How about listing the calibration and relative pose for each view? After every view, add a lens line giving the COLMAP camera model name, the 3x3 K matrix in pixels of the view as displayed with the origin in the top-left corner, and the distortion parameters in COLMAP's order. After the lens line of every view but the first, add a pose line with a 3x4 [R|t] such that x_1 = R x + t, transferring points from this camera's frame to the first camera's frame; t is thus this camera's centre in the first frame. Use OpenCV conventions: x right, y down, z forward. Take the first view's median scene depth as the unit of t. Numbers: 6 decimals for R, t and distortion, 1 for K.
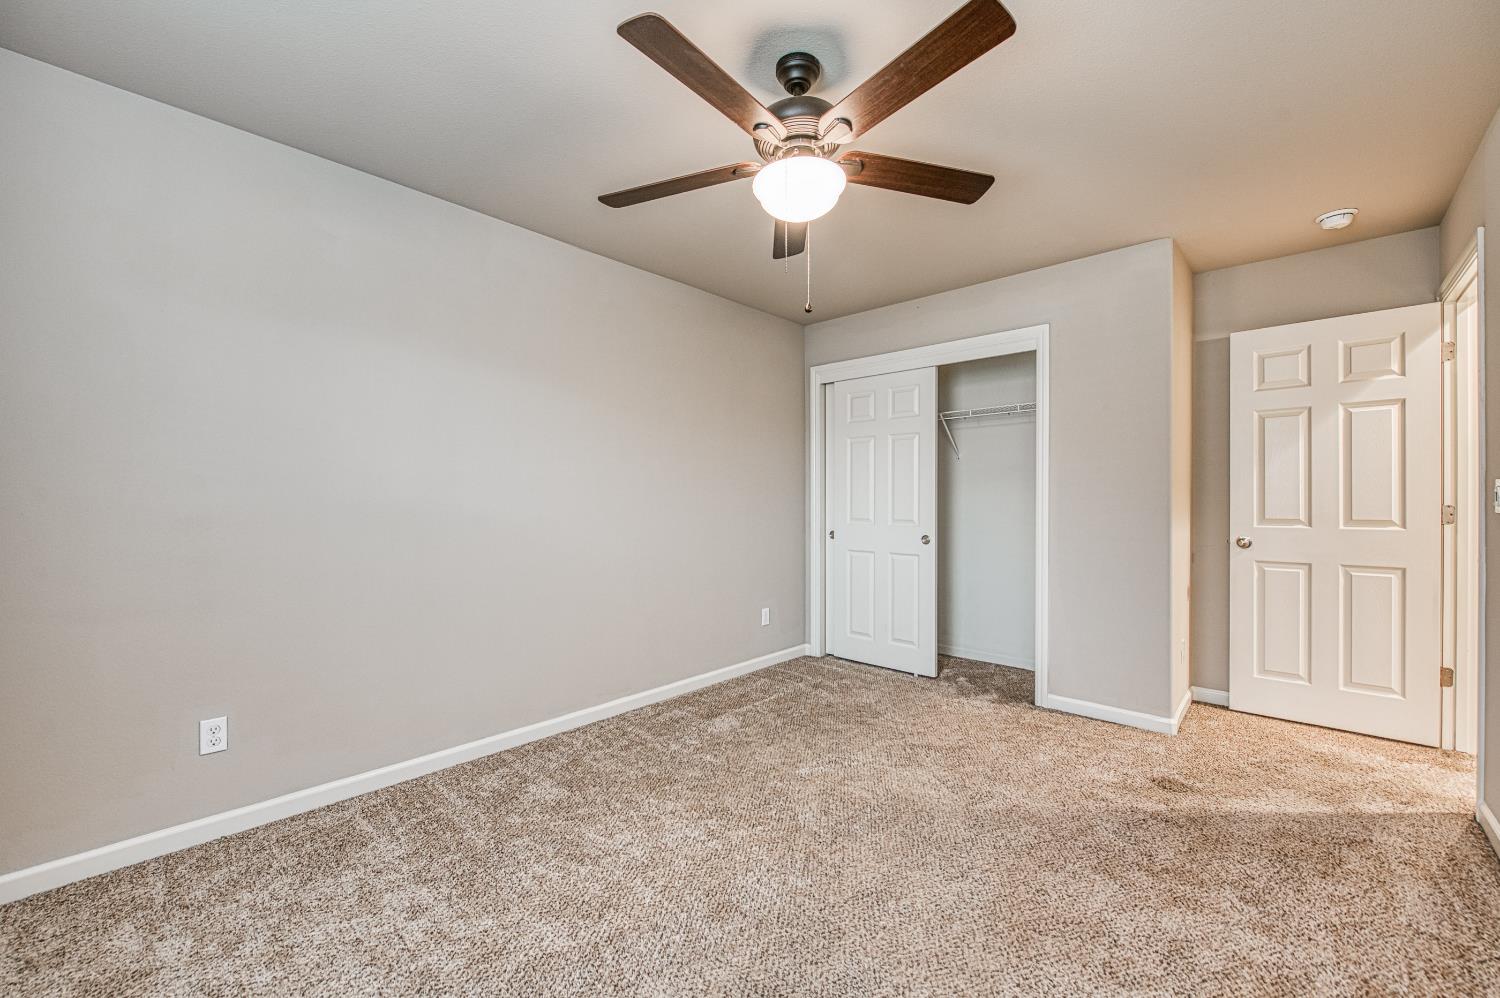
lens RADIAL K [[603.7, 0, 742.7], [0, 603.7, 500.4], [0, 0, 1]] dist [-0.002907, -0.000321]
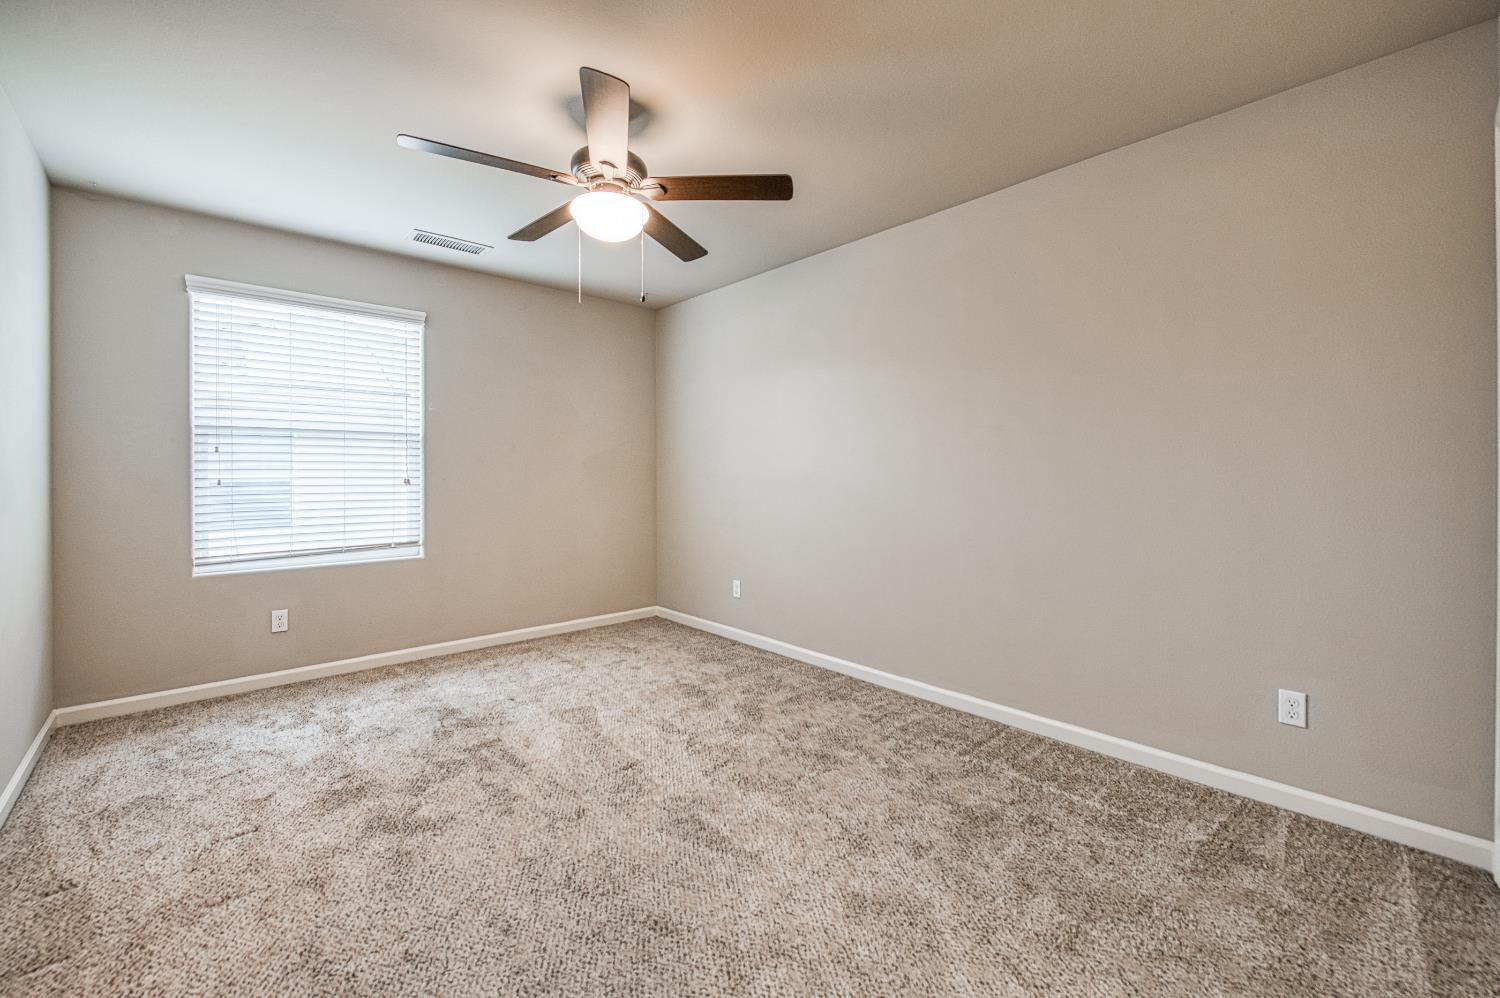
lens RADIAL K [[610.8, 0, 749.7], [0, 610.8, 483.1], [0, 0, 1]] dist [-0.001927, -0.000204]
pose [[-0.079895, 0.020516, -0.996592, 0.772165], [0.001524, 0.999790, 0.020460, -0.001903], [0.996802, 0.000116, -0.079910, 0.821213]]
